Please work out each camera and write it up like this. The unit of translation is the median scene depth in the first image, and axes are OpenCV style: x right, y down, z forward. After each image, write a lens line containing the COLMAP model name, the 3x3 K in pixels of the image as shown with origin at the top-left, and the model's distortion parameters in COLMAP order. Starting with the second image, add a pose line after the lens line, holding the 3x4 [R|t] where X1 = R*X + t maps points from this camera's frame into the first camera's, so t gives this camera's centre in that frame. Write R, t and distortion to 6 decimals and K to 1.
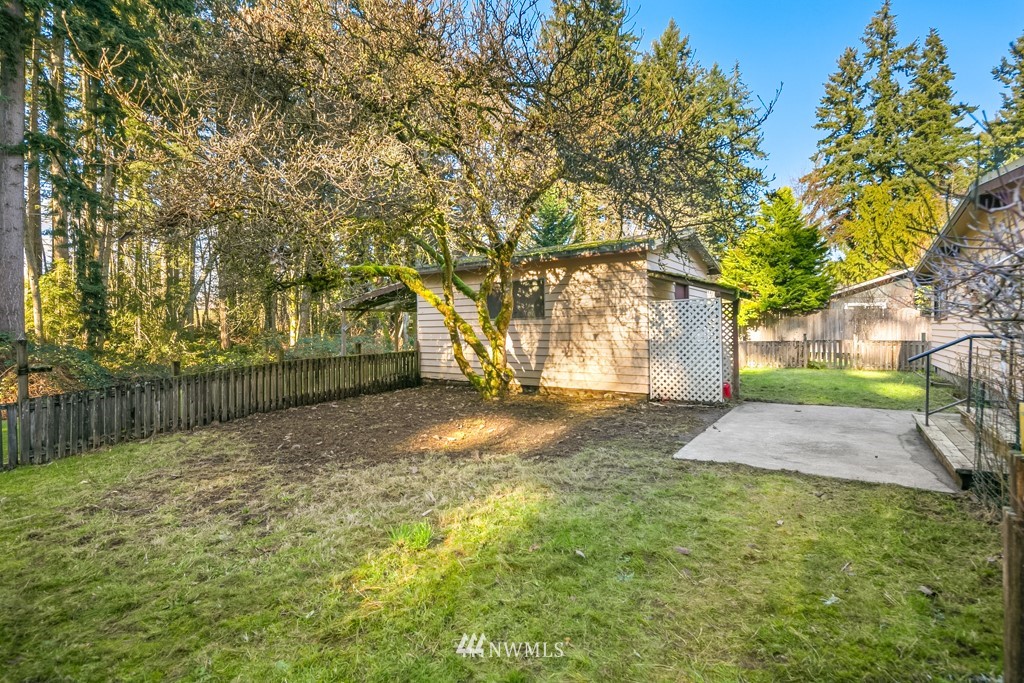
lens RADIAL K [[494.5, 0, 513.4], [0, 494.5, 327.0], [0, 0, 1]] dist [0.004710, 0.000916]
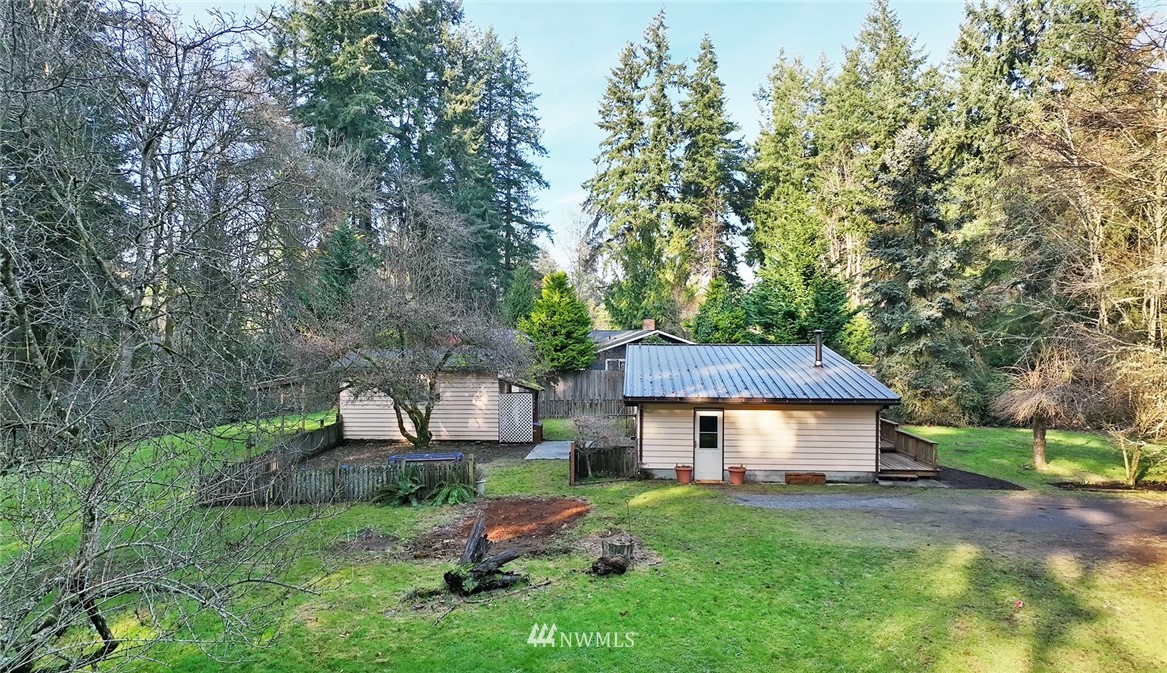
lens RADIAL K [[853.6, 0, 575.2], [0, 853.6, 337.5], [0, 0, 1]] dist [0.006374, -0.004908]
pose [[0.874246, 0.005182, 0.485455, -1.052382], [-0.008337, 0.999956, 0.004341, -0.282365], [-0.485411, -0.007843, 0.874251, -2.055492]]
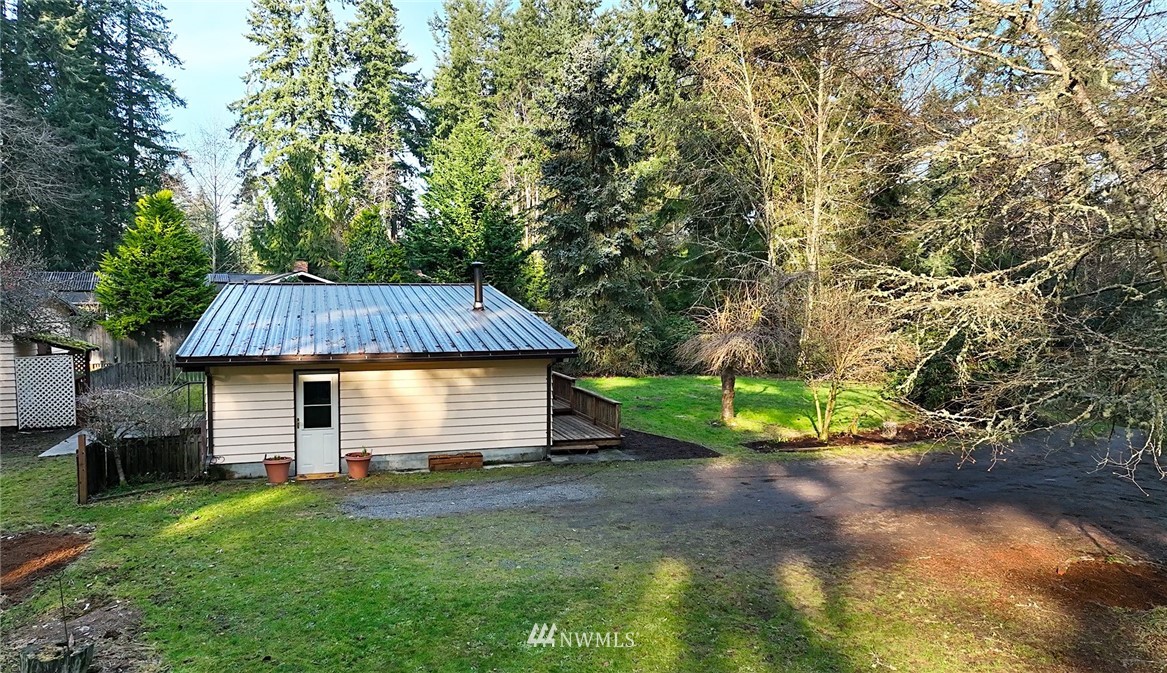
lens RADIAL K [[853.6, 0, 588.1], [0, 853.6, 338.7], [0, 0, 1]] dist [0.006374, -0.004908]
pose [[0.635228, -0.041486, 0.771210, -0.504202], [-0.006844, 0.998215, 0.059335, -0.239460], [-0.772295, -0.042970, 0.633810, -1.596487]]
